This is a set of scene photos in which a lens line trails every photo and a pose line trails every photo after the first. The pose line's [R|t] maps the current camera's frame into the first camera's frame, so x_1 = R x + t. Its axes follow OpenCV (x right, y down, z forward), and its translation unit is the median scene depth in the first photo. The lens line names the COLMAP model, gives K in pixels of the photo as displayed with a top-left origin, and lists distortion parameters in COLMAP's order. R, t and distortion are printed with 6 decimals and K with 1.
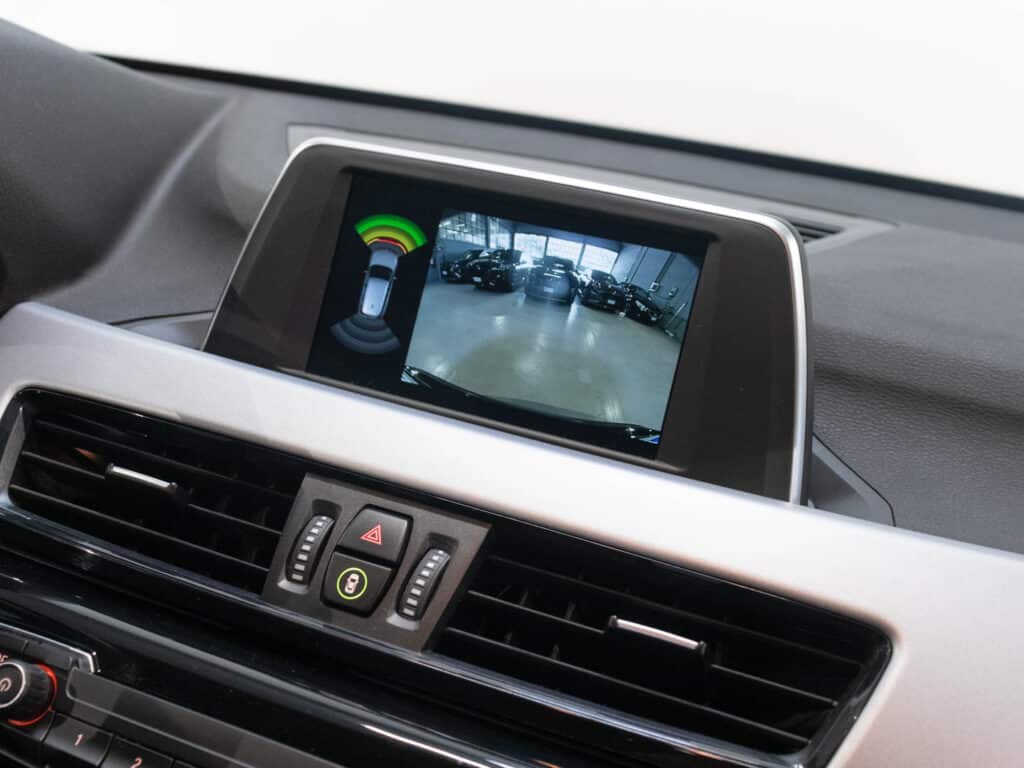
lens RADIAL K [[1241.5, 0, 512.0], [0, 1241.5, 384.0], [0, 0, 1]] dist [0.006529, 0.009717]
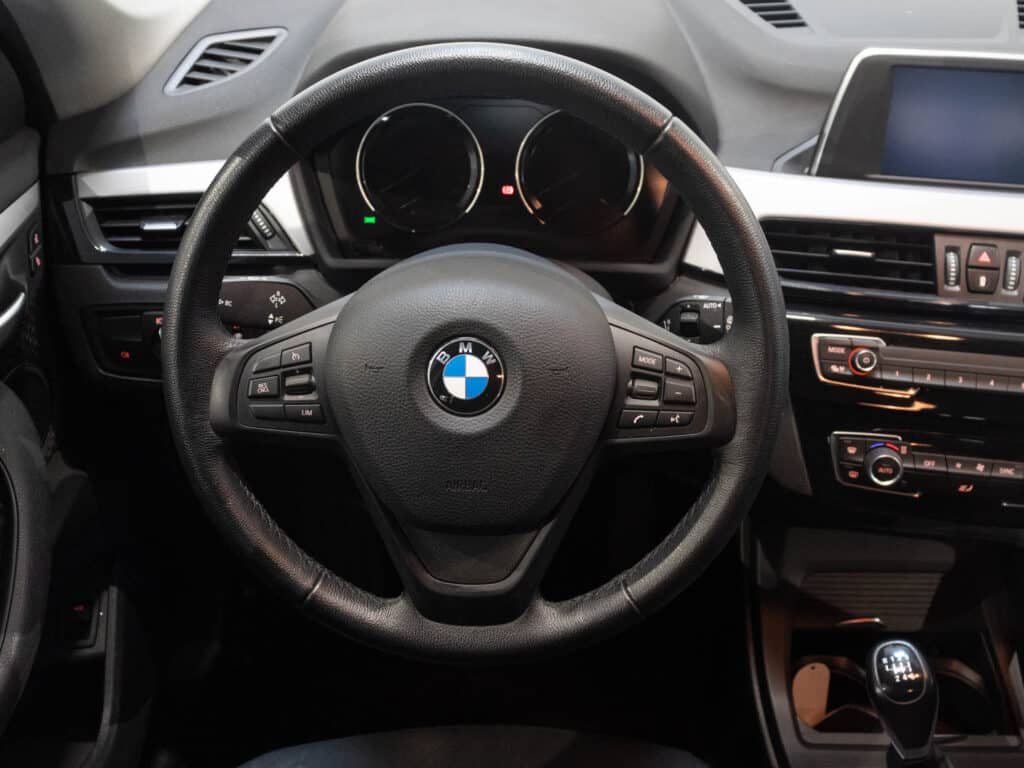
lens RADIAL K [[1125.0, 0, 512.0], [0, 1125.0, 384.0], [0, 0, 1]] dist [-0.022022, 0.004591]
pose [[0.963309, -0.254049, 0.086568, -1.134415], [0.199417, 0.893363, 0.402660, -0.640515], [-0.179632, -0.370623, 0.911247, -0.747658]]
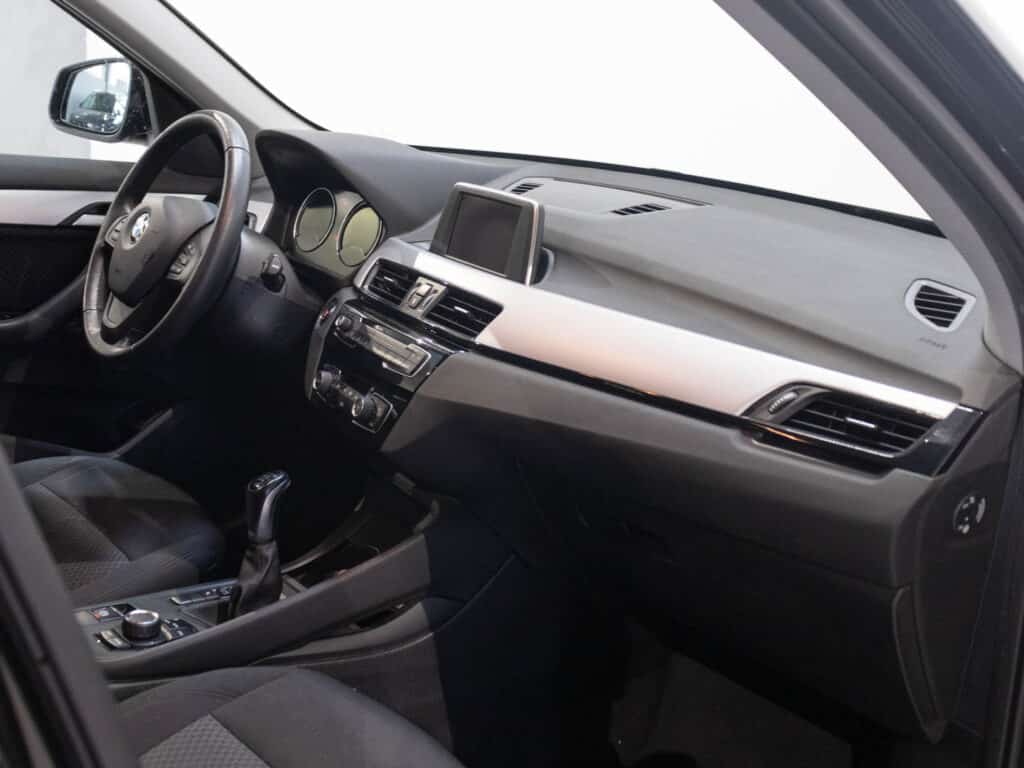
lens RADIAL K [[1199.4, 0, 512.0], [0, 1199.4, 384.0], [0, 0, 1]] dist [-0.006265, -0.004105]
pose [[0.793661, 0.047293, -0.606519, 2.219367], [-0.066272, 0.997762, -0.008920, 0.403576], [0.604740, 0.047275, 0.795019, -1.630919]]
